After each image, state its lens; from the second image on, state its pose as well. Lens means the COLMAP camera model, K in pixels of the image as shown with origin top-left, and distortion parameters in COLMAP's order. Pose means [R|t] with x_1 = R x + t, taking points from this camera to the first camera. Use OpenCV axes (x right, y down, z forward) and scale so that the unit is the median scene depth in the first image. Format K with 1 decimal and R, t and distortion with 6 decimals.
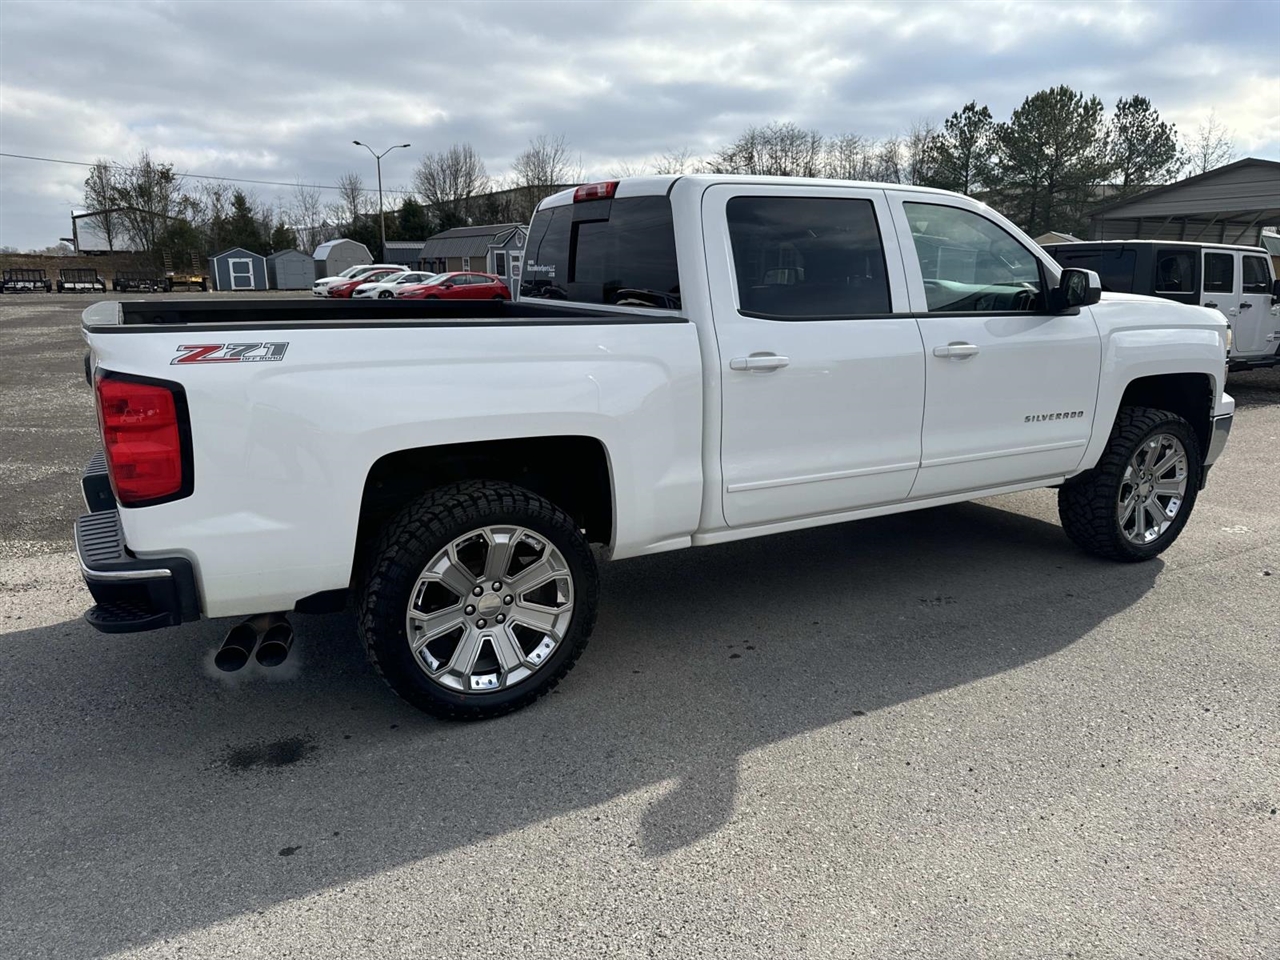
lens RADIAL K [[938.0, 0, 650.1], [0, 938.0, 520.9], [0, 0, 1]] dist [0.022671, -0.002733]
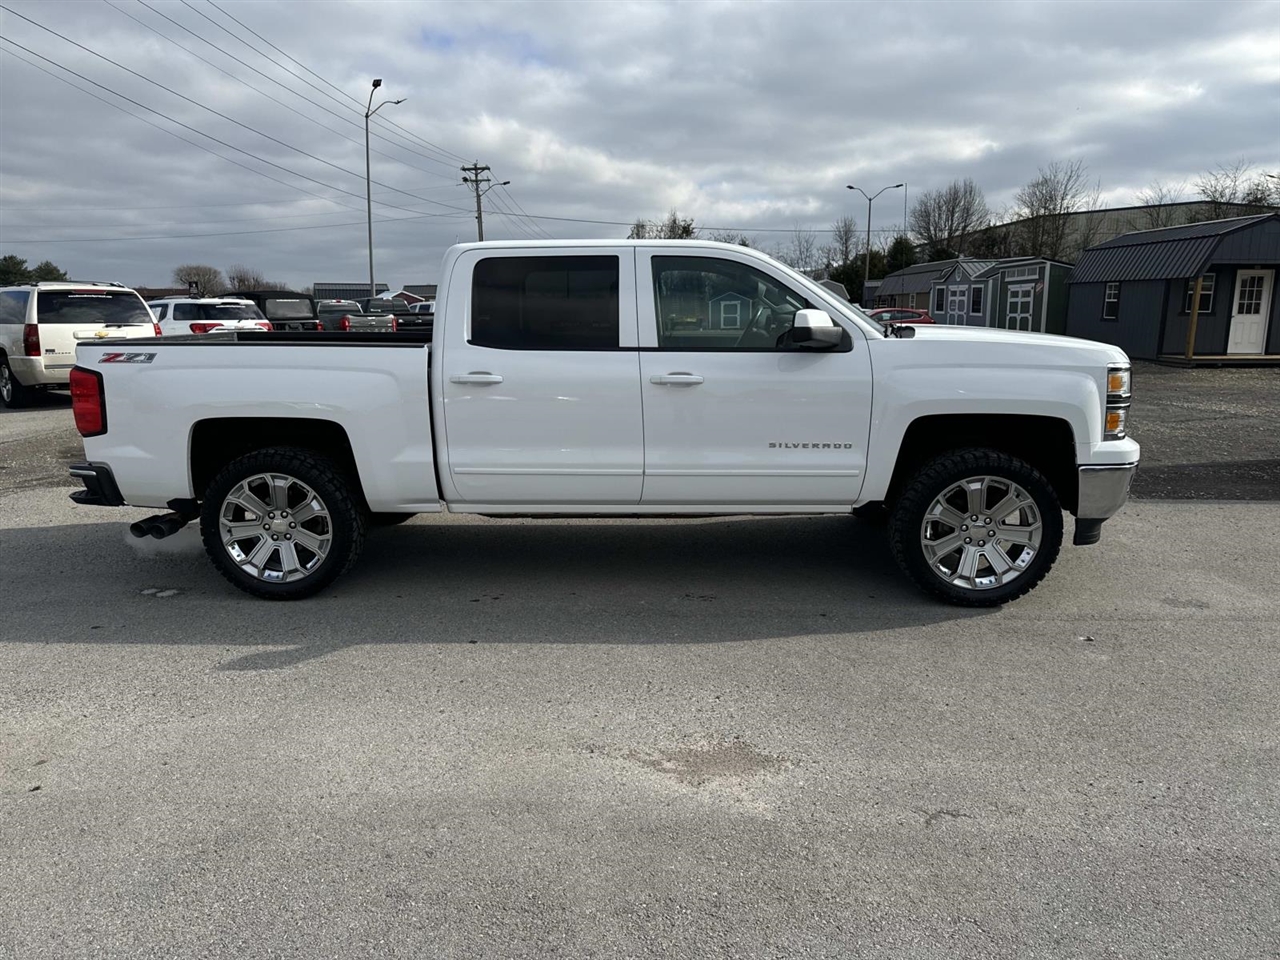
lens RADIAL K [[1010.0, 0, 677.3], [0, 1010.0, 518.5], [0, 0, 1]] dist [0.083188, -0.109435]
pose [[0.839276, 0.104852, -0.533500, 0.153807], [-0.134722, 0.990734, -0.017224, 0.002184], [0.526750, 0.086330, 0.845625, -0.009021]]
